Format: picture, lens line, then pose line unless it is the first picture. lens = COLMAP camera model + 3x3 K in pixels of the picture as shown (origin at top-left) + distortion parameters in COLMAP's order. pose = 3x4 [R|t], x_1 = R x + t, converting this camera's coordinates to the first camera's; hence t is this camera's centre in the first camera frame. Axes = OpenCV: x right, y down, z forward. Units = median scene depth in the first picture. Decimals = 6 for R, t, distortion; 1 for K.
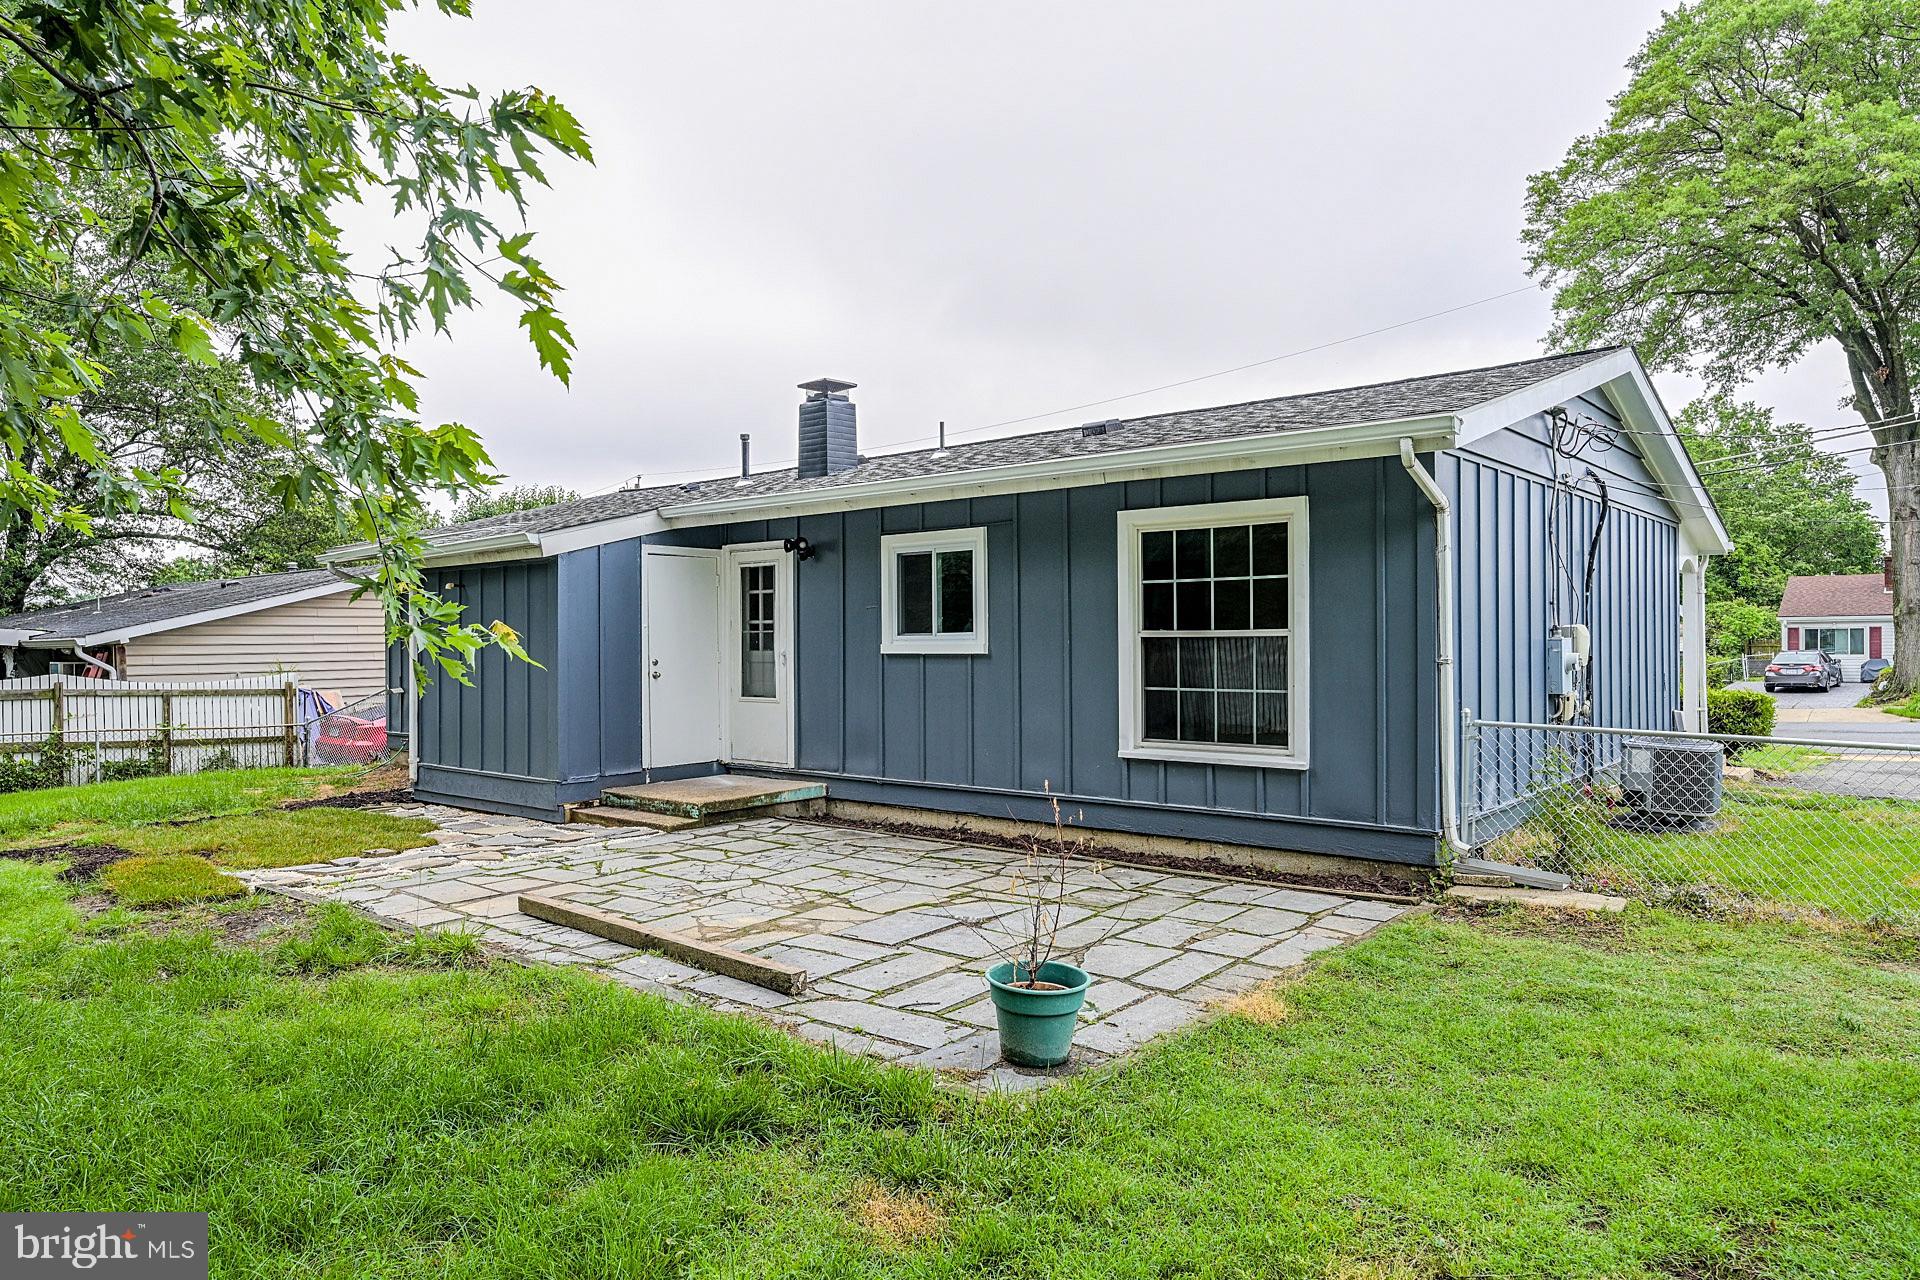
lens RADIAL K [[1224.9, 0, 947.9], [0, 1224.9, 641.7], [0, 0, 1]] dist [0.002992, -0.001628]
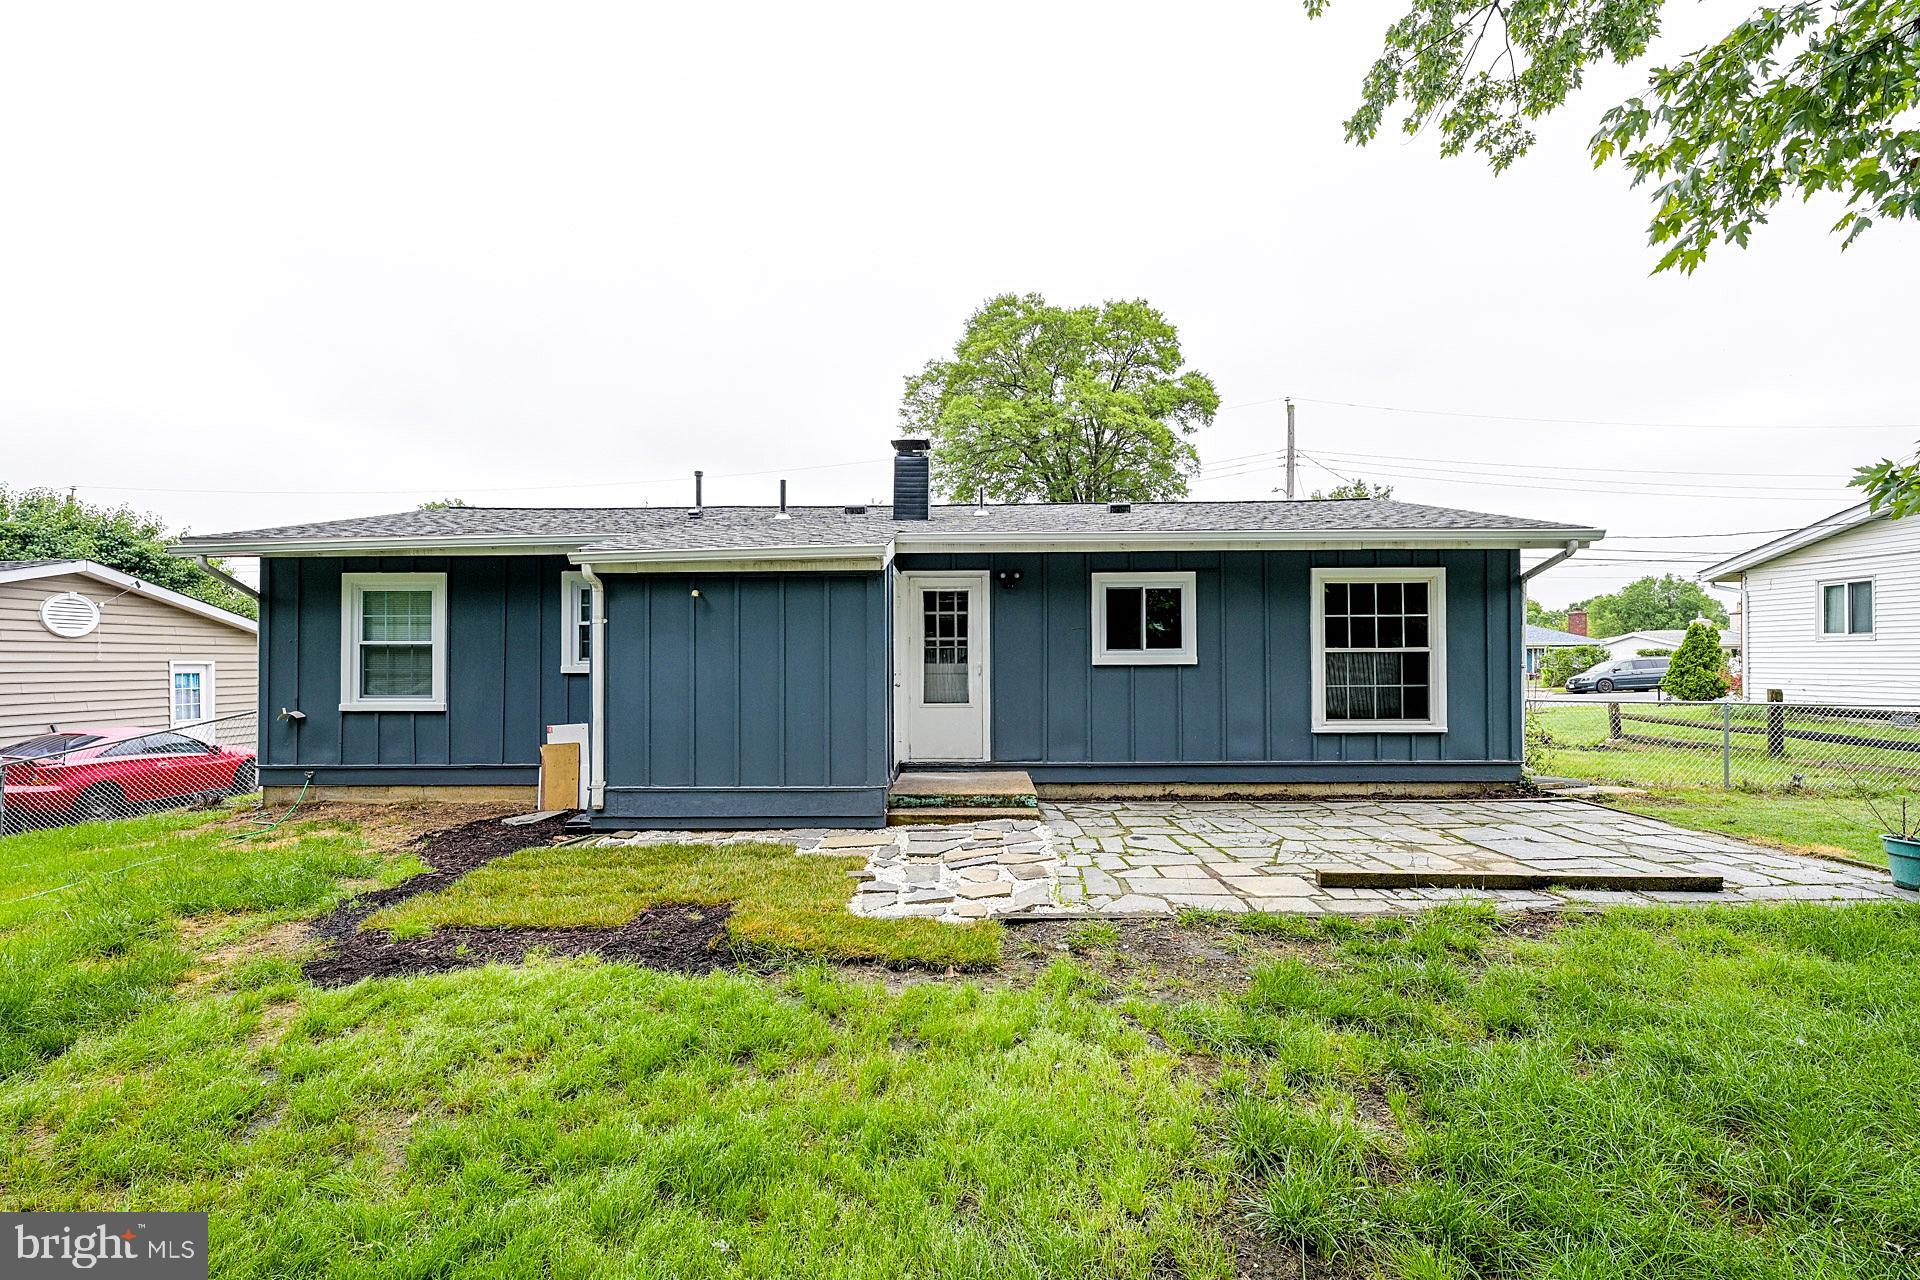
lens RADIAL K [[858.4, 0, 964.0], [0, 858.4, 654.3], [0, 0, 1]] dist [0.005492, 0.000282]
pose [[0.770286, 0.010536, 0.637612, -0.779078], [0.001431, 0.999832, -0.018251, 0.015956], [-0.637698, 0.014971, 0.770141, 0.420317]]
